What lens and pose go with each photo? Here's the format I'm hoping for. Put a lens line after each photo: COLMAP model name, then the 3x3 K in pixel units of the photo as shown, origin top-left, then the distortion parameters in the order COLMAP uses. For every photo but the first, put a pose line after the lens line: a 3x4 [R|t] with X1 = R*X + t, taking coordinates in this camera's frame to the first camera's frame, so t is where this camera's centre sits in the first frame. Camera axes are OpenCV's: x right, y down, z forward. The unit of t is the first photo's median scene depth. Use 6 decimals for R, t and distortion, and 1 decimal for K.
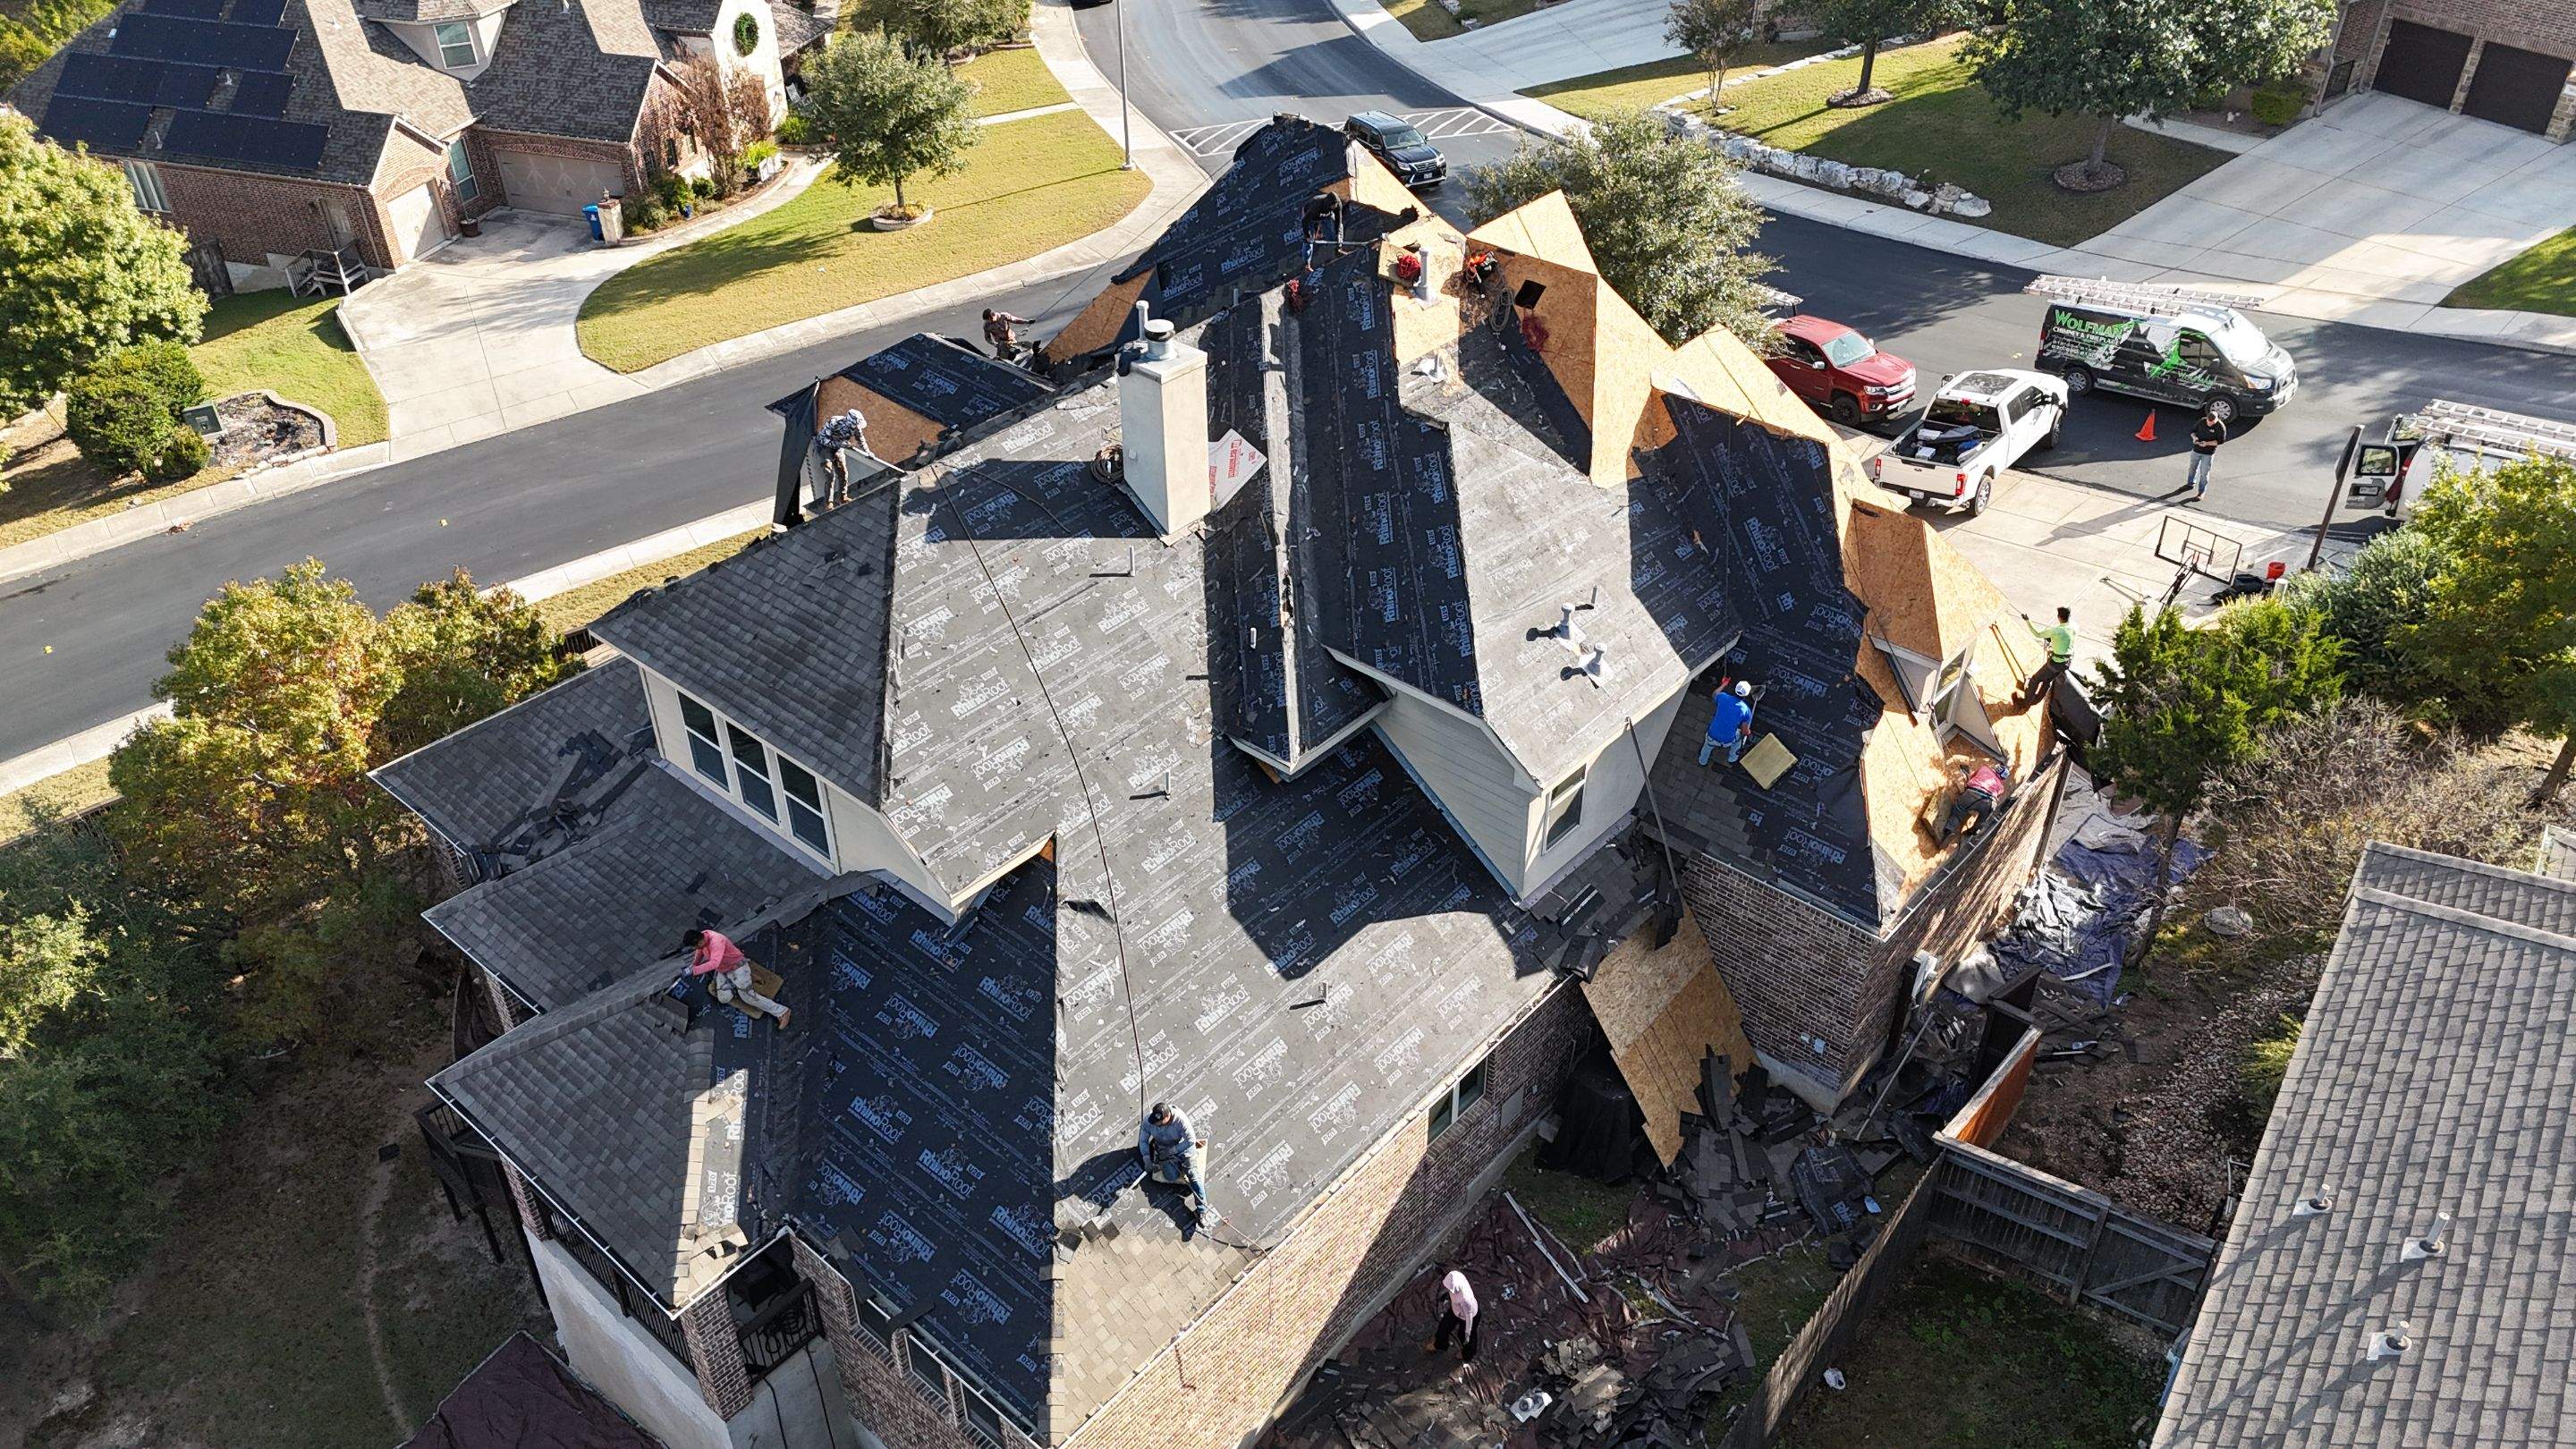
lens RADIAL K [[1888.1, 0, 1297.0], [0, 1888.1, 710.2], [0, 0, 1]] dist [0.034750, -0.012514]
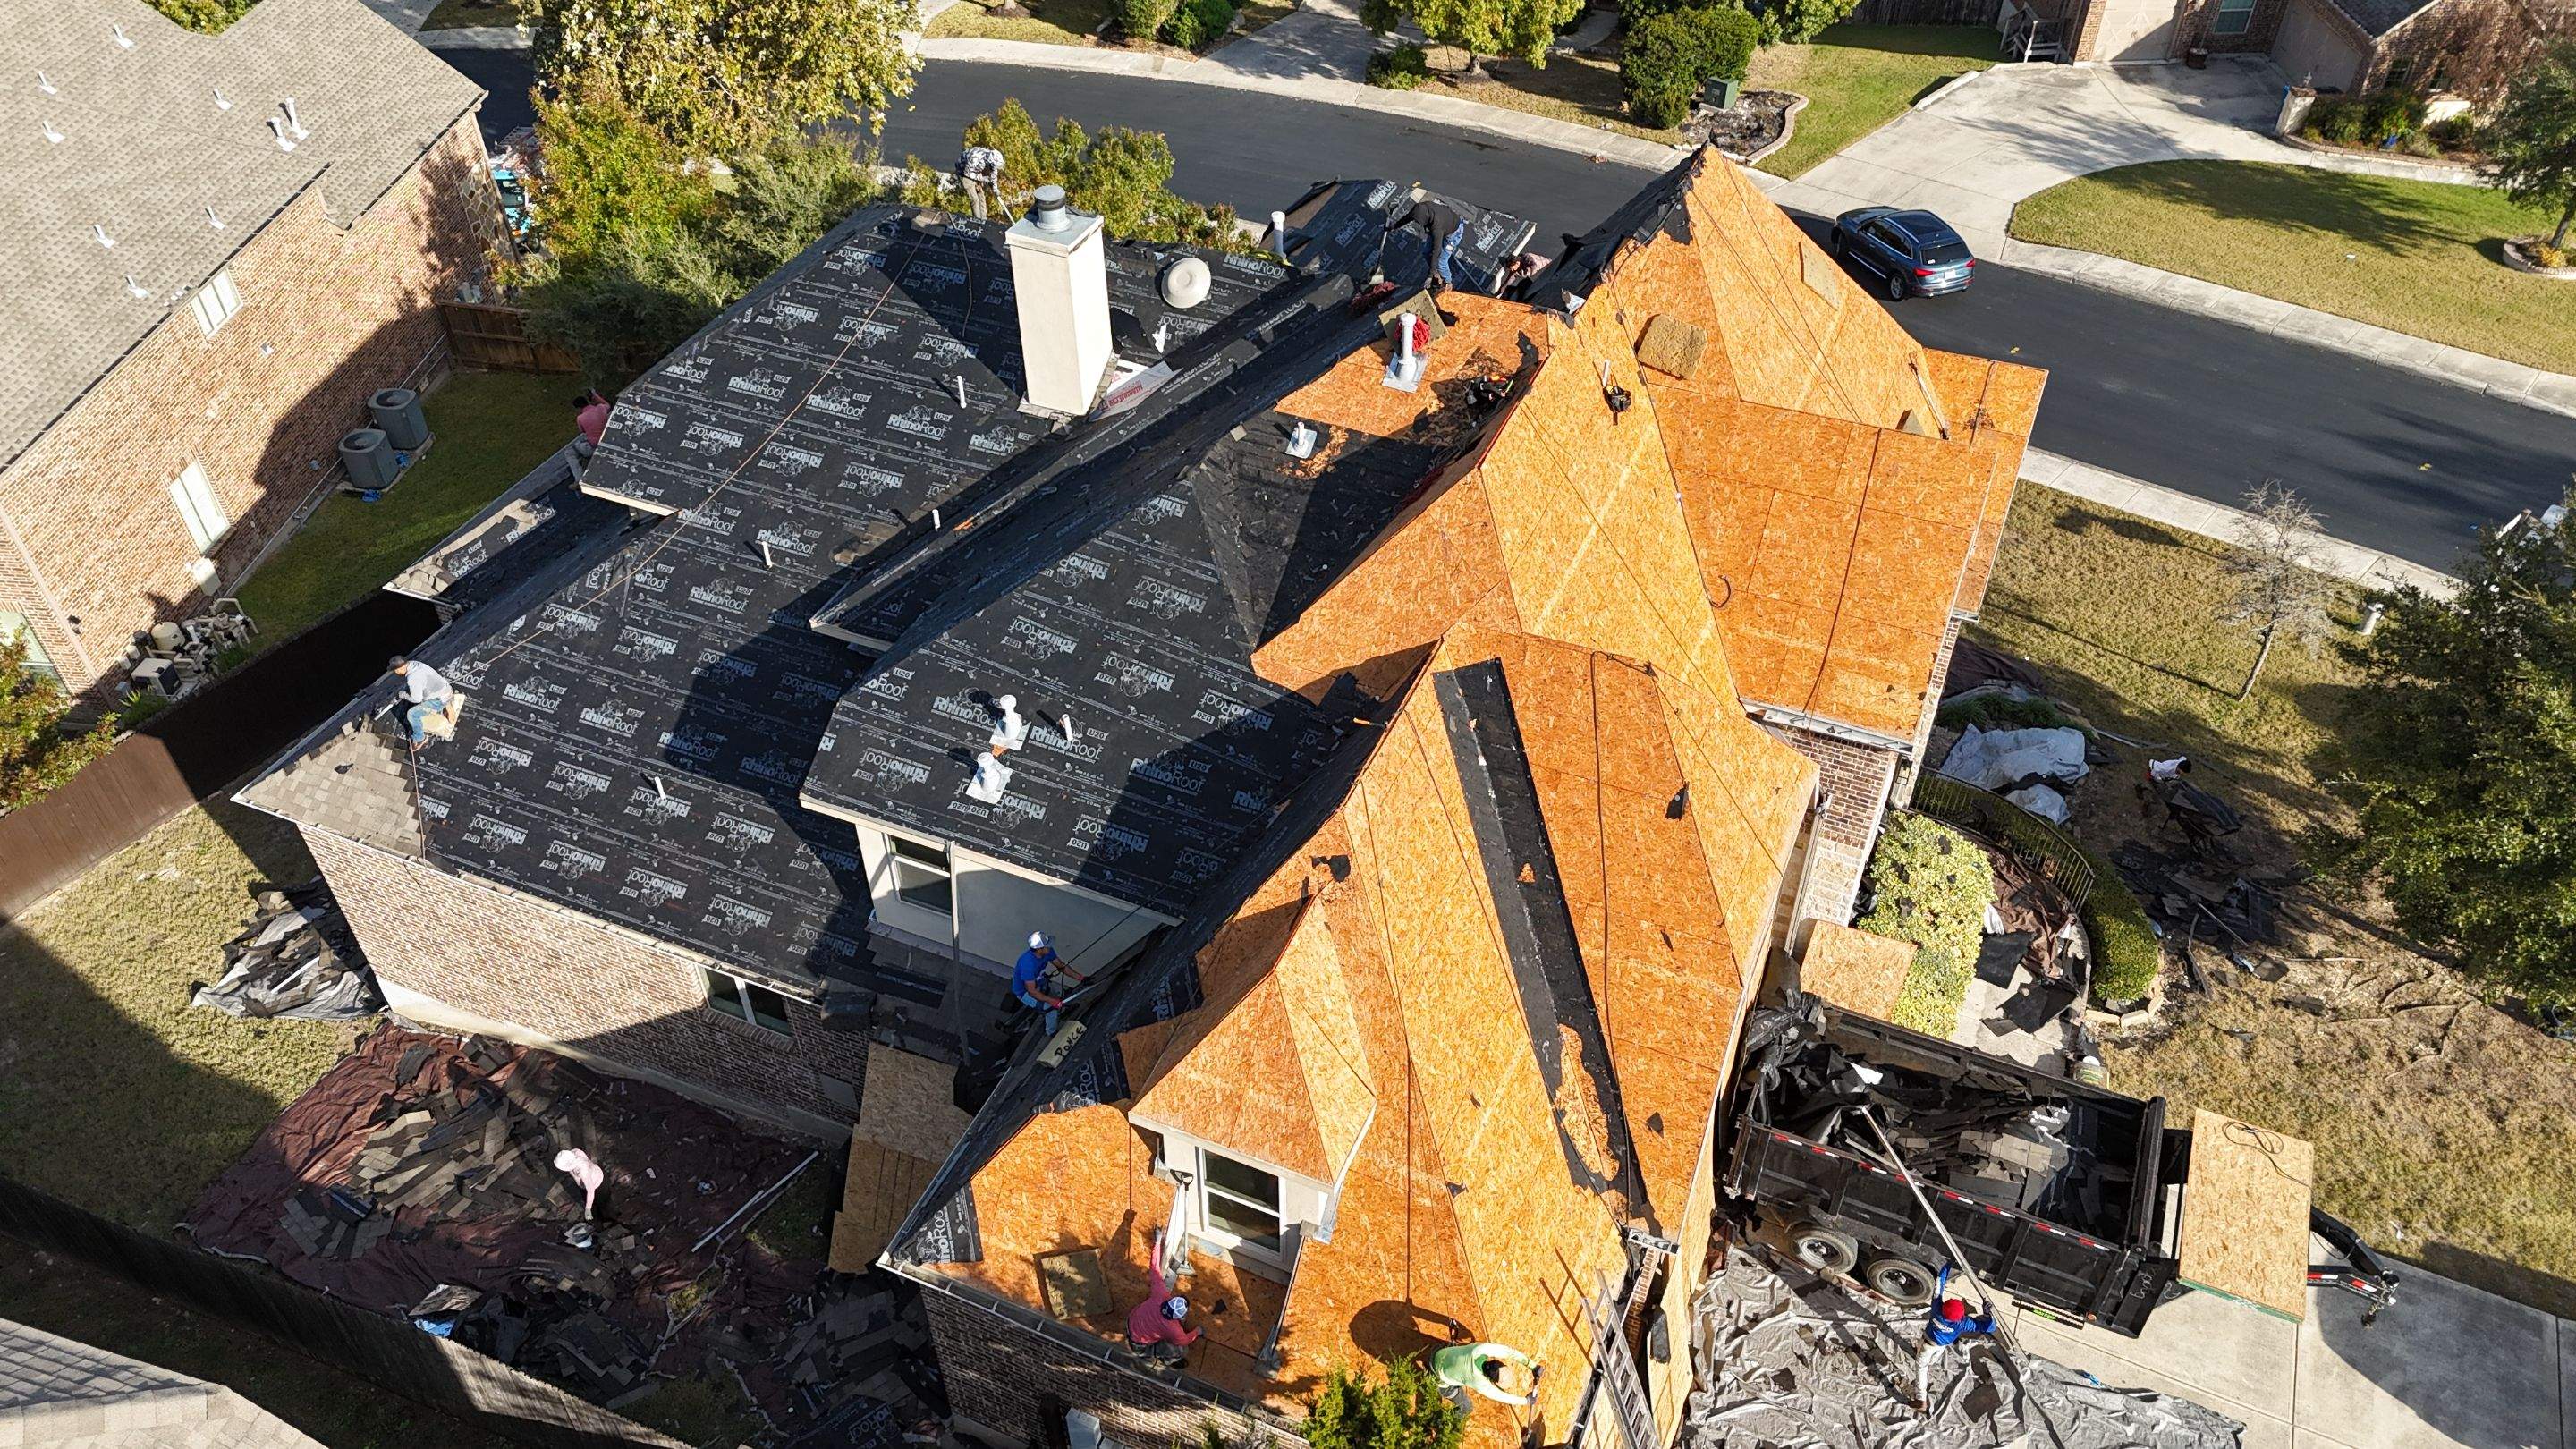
lens RADIAL K [[1888.1, 0, 1289.3], [0, 1888.1, 730.1], [0, 0, 1]] dist [0.034750, -0.012514]
pose [[0.282304, 0.636516, -0.717741, 0.301141], [-0.544568, 0.722272, 0.426343, -0.181501], [0.789779, 0.270500, 0.550526, 0.262661]]
